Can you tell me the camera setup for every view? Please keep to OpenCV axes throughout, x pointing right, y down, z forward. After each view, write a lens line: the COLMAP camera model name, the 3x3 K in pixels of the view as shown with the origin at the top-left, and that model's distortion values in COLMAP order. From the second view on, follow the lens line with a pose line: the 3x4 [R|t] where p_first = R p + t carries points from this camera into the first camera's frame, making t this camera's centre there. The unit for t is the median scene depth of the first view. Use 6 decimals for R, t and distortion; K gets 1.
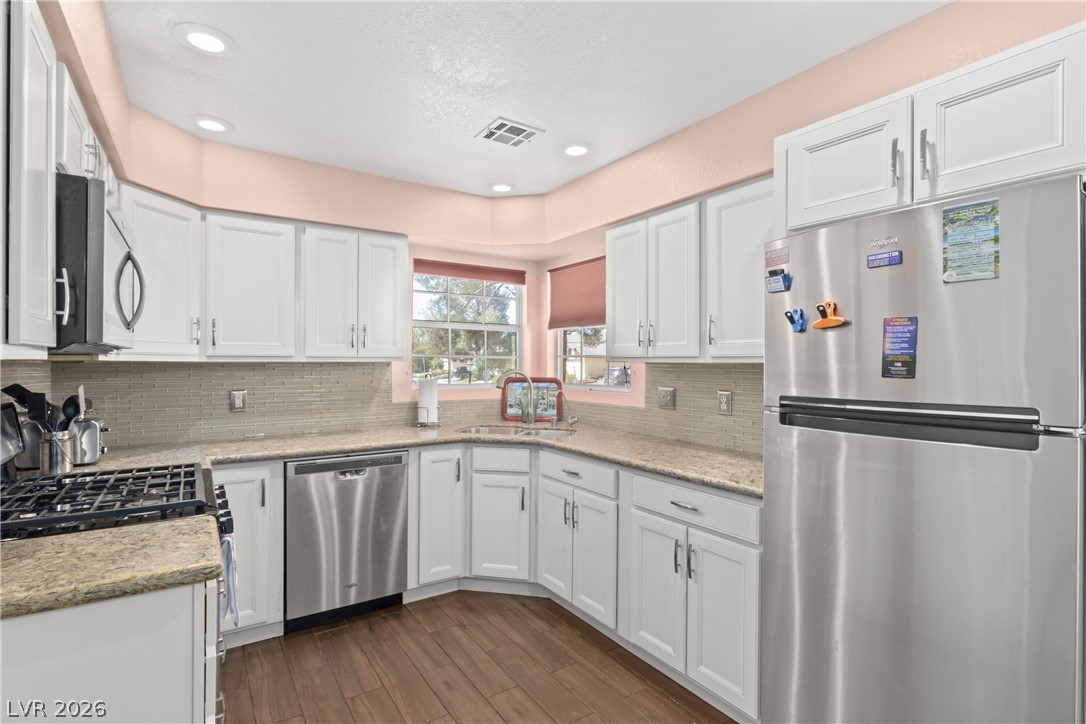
lens RADIAL K [[524.4, 0, 543.2], [0, 524.4, 360.7], [0, 0, 1]] dist [-0.010726, 0.002459]
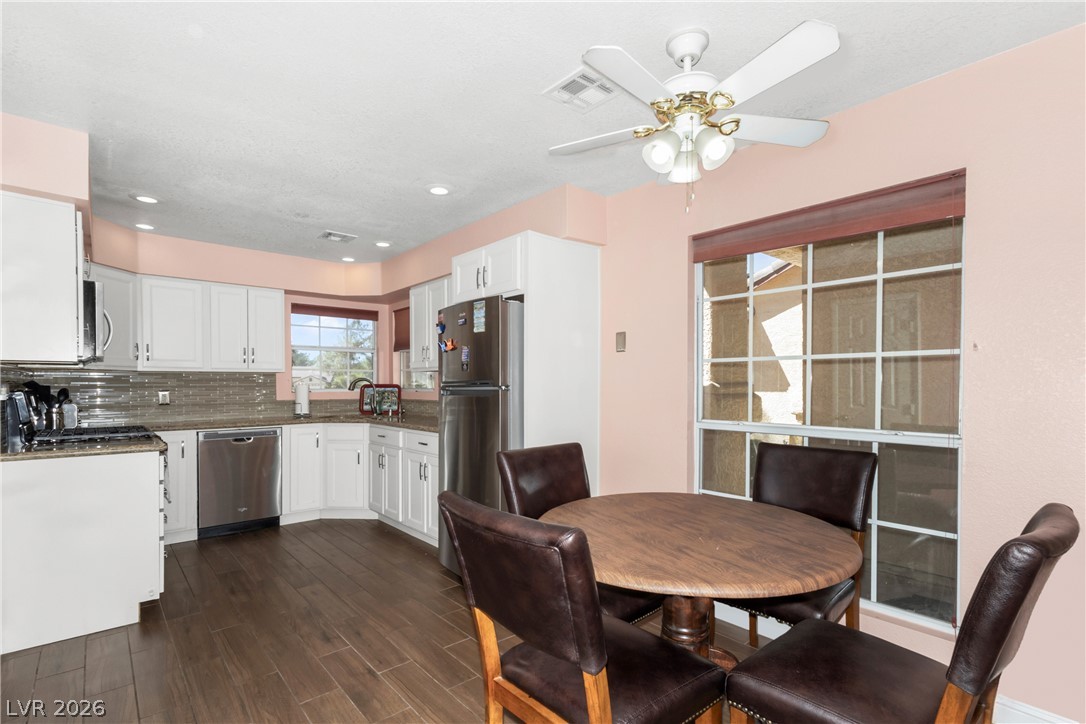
lens RADIAL K [[505.1, 0, 541.4], [0, 505.1, 379.1], [0, 0, 1]] dist [0.005094, 0.000822]
pose [[0.991443, -0.006881, 0.130361, 0.329171], [0.007590, 0.999959, -0.004948, 0.038664], [-0.130322, 0.005895, 0.991454, -0.639535]]
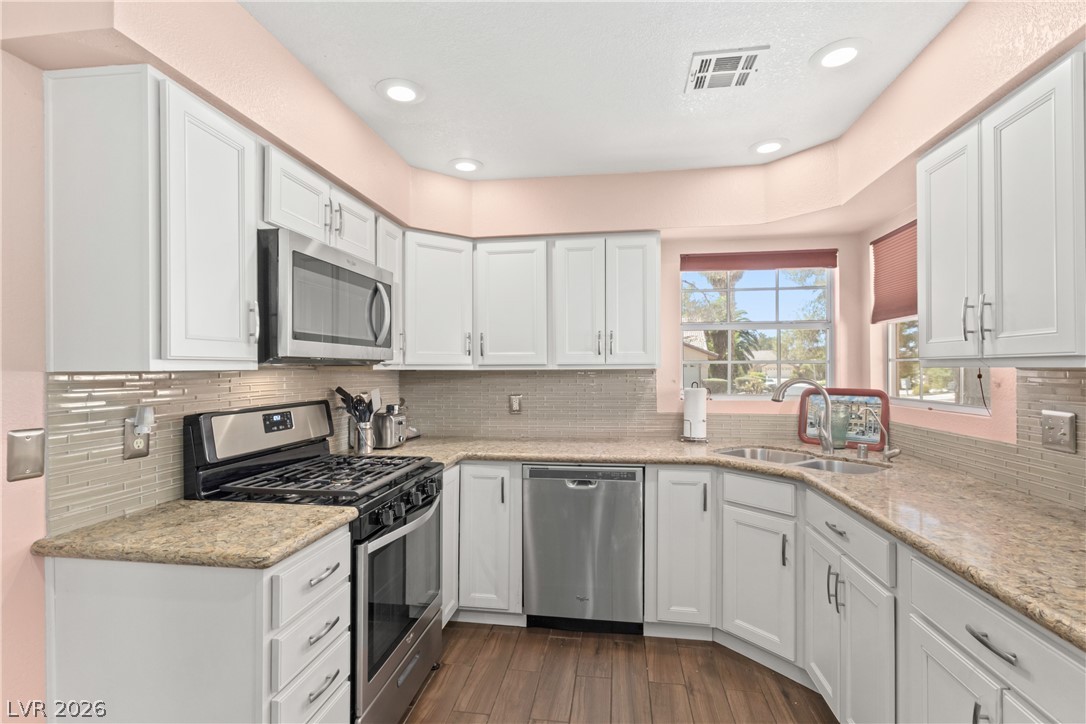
lens RADIAL K [[505.1, 0, 542.8], [0, 505.1, 365.8], [0, 0, 1]] dist [0.005094, 0.000822]
pose [[0.739146, -0.010255, -0.673467, 0.205145], [0.007600, 0.999947, -0.006885, 0.001302], [0.673502, -0.000029, 0.739185, 0.238900]]
